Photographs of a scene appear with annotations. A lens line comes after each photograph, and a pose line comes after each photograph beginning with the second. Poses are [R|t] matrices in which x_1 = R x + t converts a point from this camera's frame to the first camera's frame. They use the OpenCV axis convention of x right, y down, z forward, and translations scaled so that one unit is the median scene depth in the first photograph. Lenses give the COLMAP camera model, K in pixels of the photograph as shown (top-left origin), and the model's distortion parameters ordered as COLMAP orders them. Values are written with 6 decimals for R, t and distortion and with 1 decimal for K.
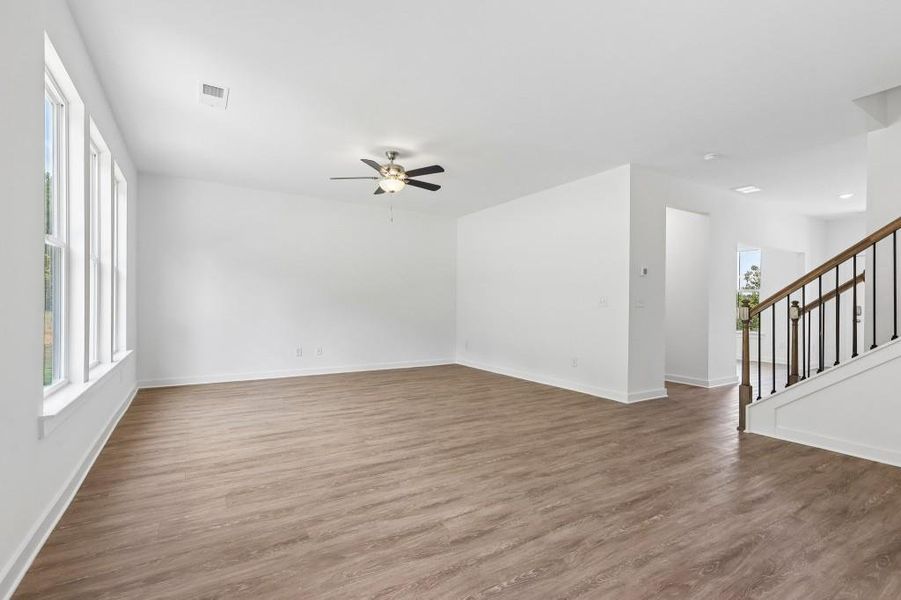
lens RADIAL K [[420.2, 0, 453.2], [0, 420.2, 302.8], [0, 0, 1]] dist [0.000500, 0.000287]
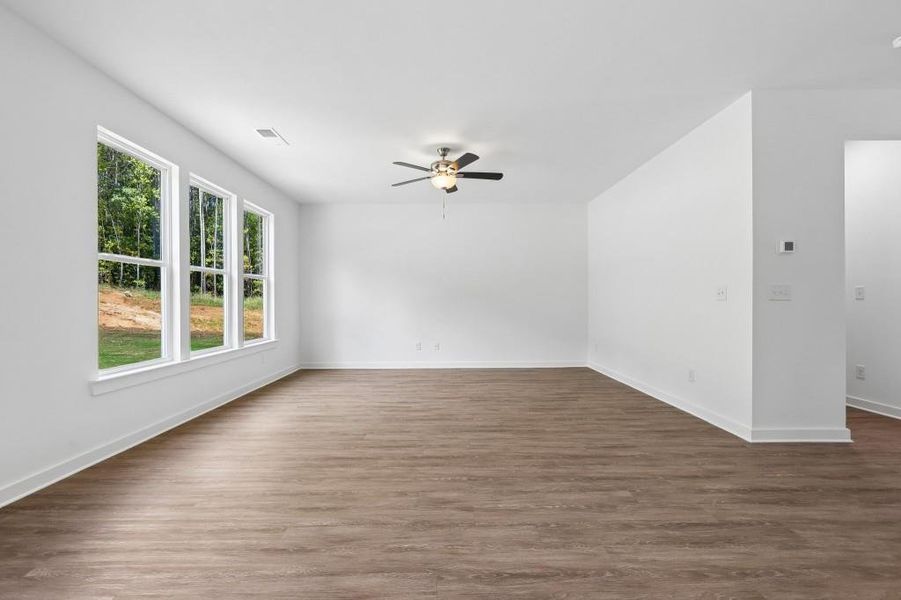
lens RADIAL K [[409.6, 0, 445.3], [0, 409.6, 299.0], [0, 0, 1]] dist [-0.001927, -0.000087]
pose [[0.846854, -0.019288, -0.531476, 0.437415], [0.017855, 0.999810, -0.007834, 0.005379], [0.531526, -0.002855, 0.847037, 0.218099]]
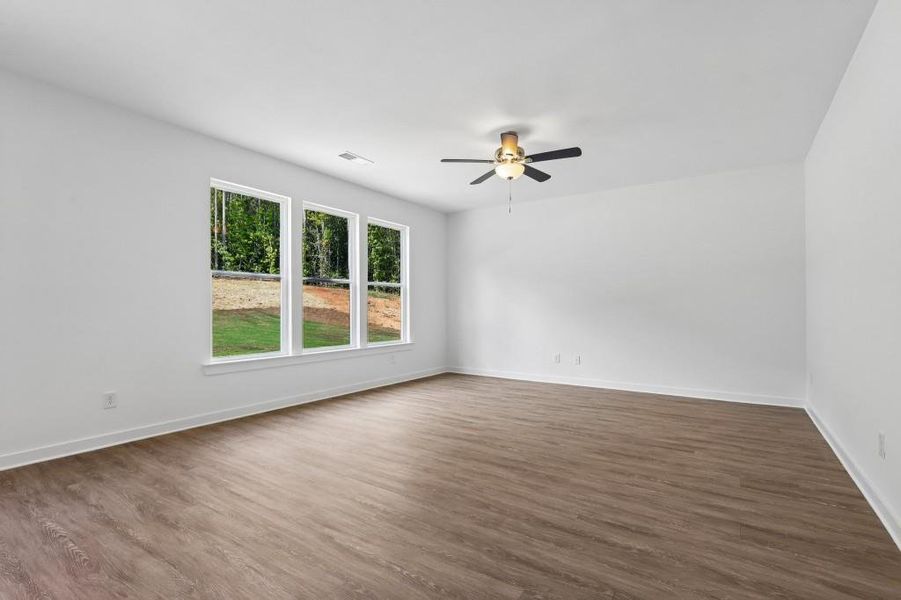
lens RADIAL K [[420.2, 0, 453.2], [0, 420.2, 302.8], [0, 0, 1]] dist [0.000500, 0.000287]
pose [[0.401566, -0.022790, -0.915547, 0.705669], [0.009648, 0.999740, -0.020654, 0.010704], [0.915779, -0.000539, 0.401681, 0.648416]]
